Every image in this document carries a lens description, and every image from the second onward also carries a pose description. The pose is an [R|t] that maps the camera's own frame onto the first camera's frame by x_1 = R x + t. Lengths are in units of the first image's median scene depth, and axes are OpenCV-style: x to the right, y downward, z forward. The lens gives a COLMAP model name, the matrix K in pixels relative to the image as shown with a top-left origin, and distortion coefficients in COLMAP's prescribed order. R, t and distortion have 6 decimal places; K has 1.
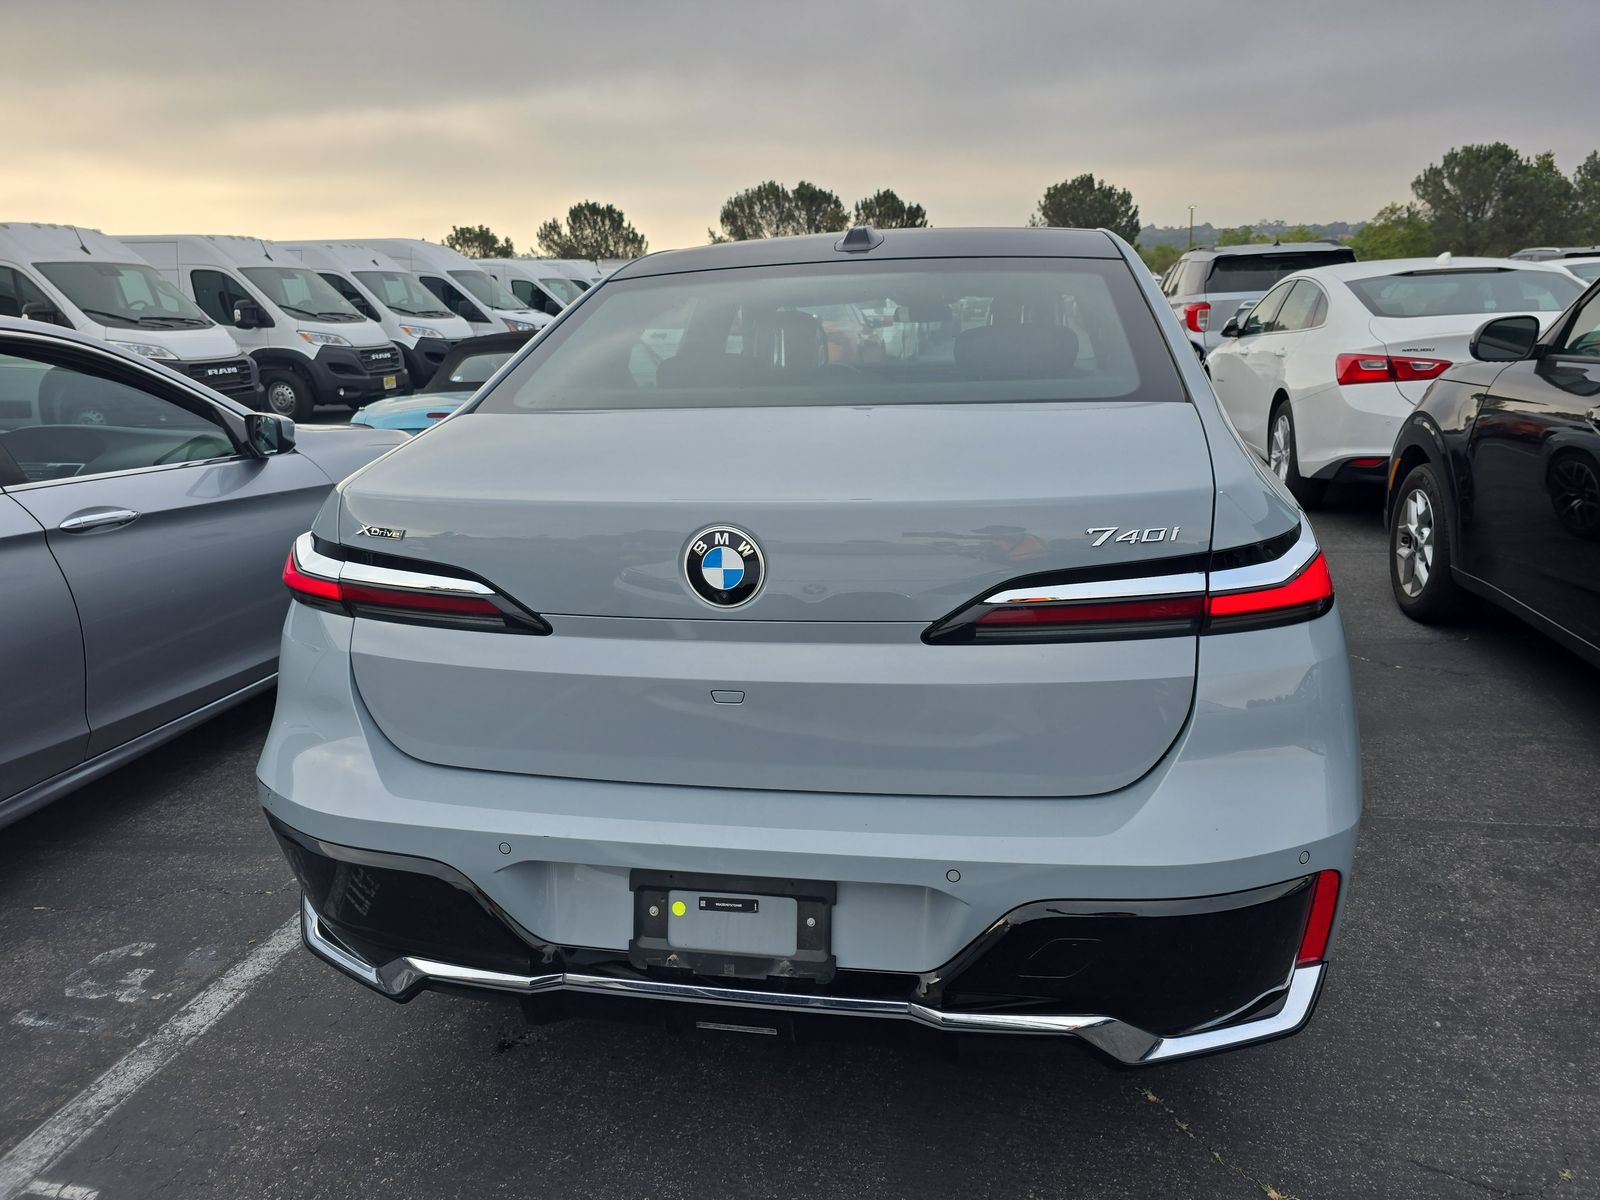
lens RADIAL K [[1112.3, 0, 787.0], [0, 1112.3, 612.3], [0, 0, 1]] dist [0.036005, -0.025929]
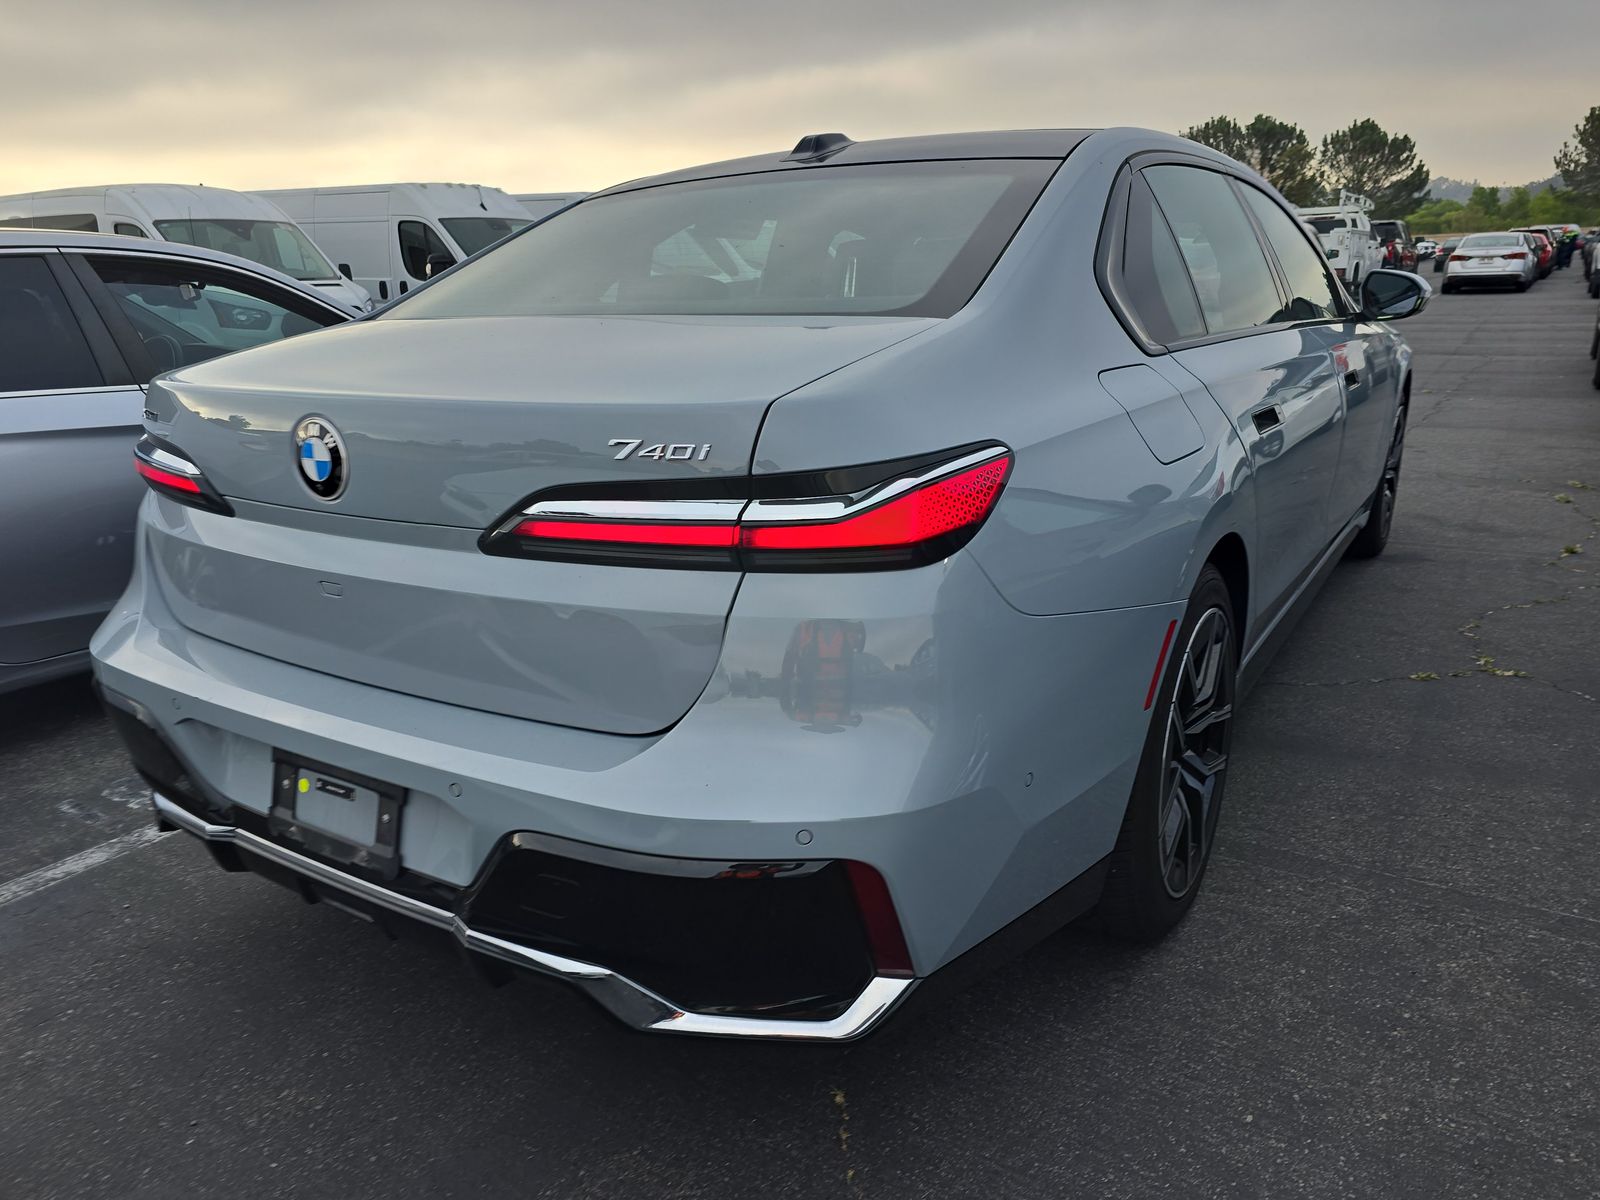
lens RADIAL K [[1112.3, 0, 726.0], [0, 1112.3, 632.1], [0, 0, 1]] dist [0.036005, -0.025929]
pose [[0.921316, 0.121112, -0.369471, 0.627891], [-0.101151, 0.992189, 0.073006, 0.004214], [0.375426, -0.029889, 0.926370, 0.171287]]
